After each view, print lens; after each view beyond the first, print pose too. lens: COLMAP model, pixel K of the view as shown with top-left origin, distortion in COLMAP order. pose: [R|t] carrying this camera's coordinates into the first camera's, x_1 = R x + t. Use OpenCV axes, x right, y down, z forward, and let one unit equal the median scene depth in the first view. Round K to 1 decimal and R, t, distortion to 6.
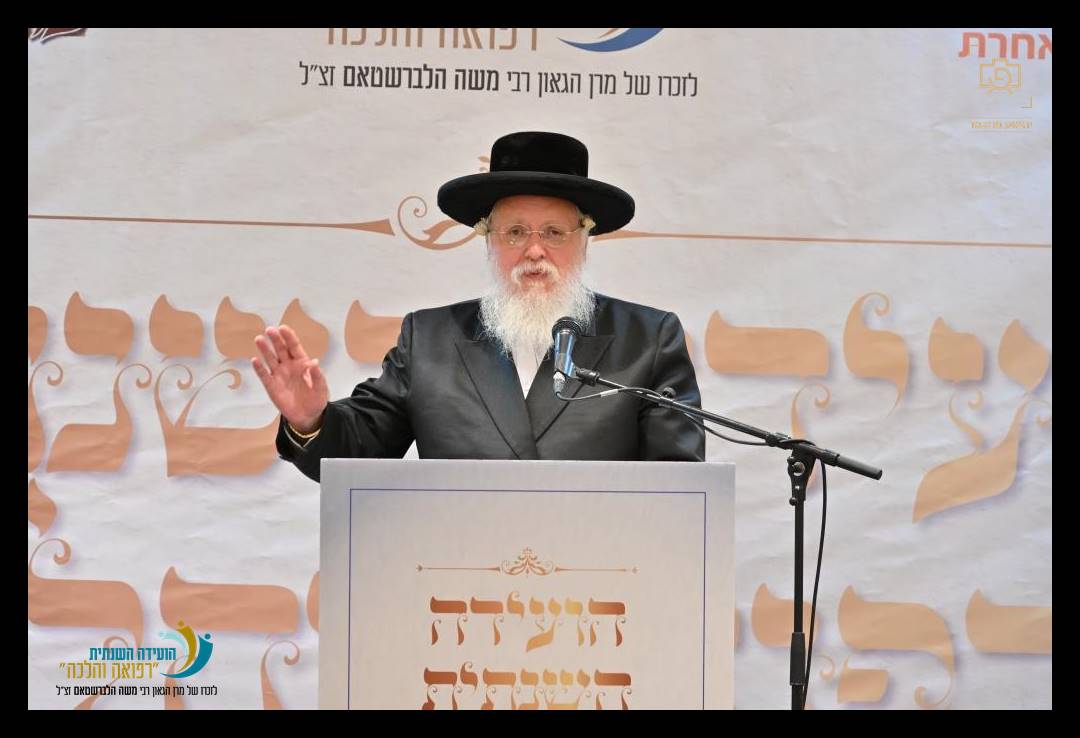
lens RADIAL K [[5420.5, 0, 535.4], [0, 5420.5, 365.5], [0, 0, 1]] dist [0.101348, 0.000000]
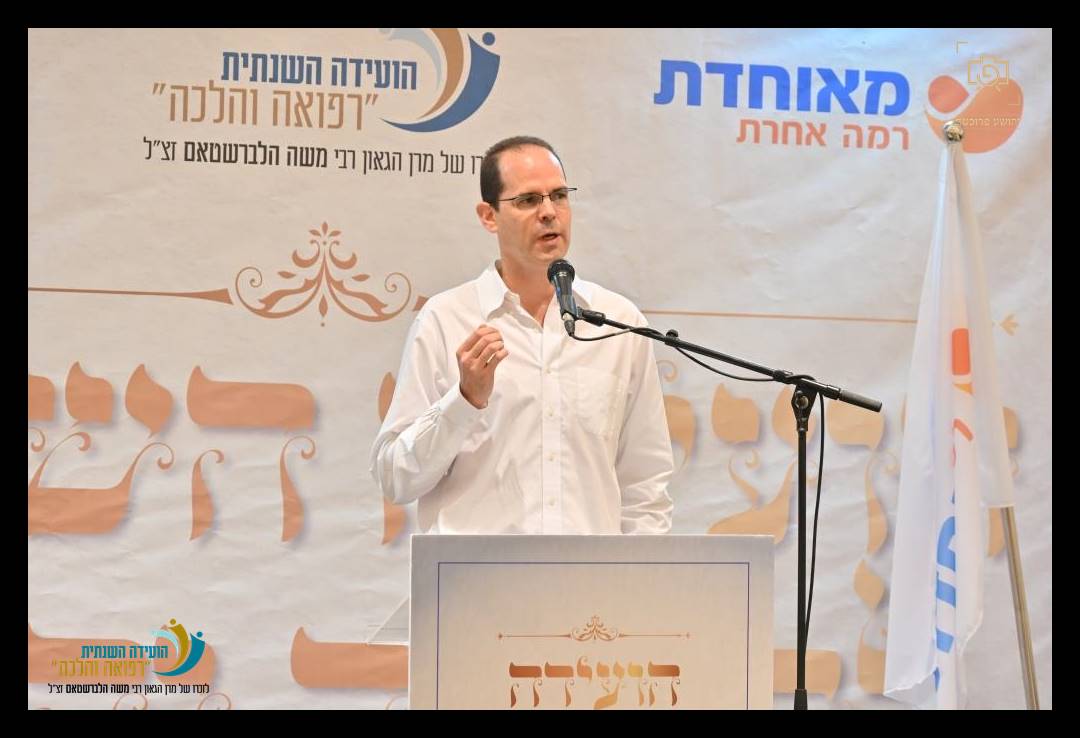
lens RADIAL K [[5420.5, 0, 543.2], [0, 5420.5, 373.0], [0, 0, 1]] dist [0.101348, 0.000000]
pose [[0.954413, 0.002579, 0.298479, -0.281975], [-0.005547, 0.999943, 0.009094, -0.020560], [-0.298439, -0.010335, 0.954373, -0.019561]]
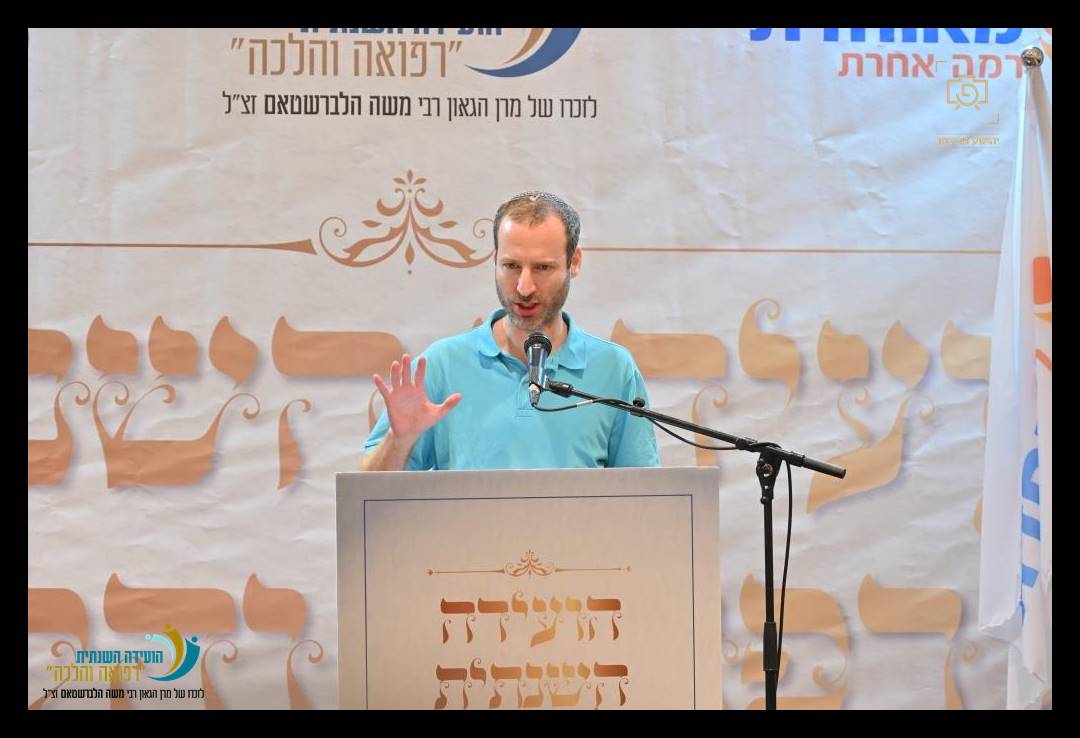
lens RADIAL K [[5420.5, 0, 537.0], [0, 5420.5, 366.5], [0, 0, 1]] dist [0.101348, 0.000000]
pose [[0.994268, -0.023051, 0.104405, -0.094233], [0.022365, 0.999720, 0.007738, -0.009367], [-0.104554, -0.005358, 0.994505, -0.056417]]
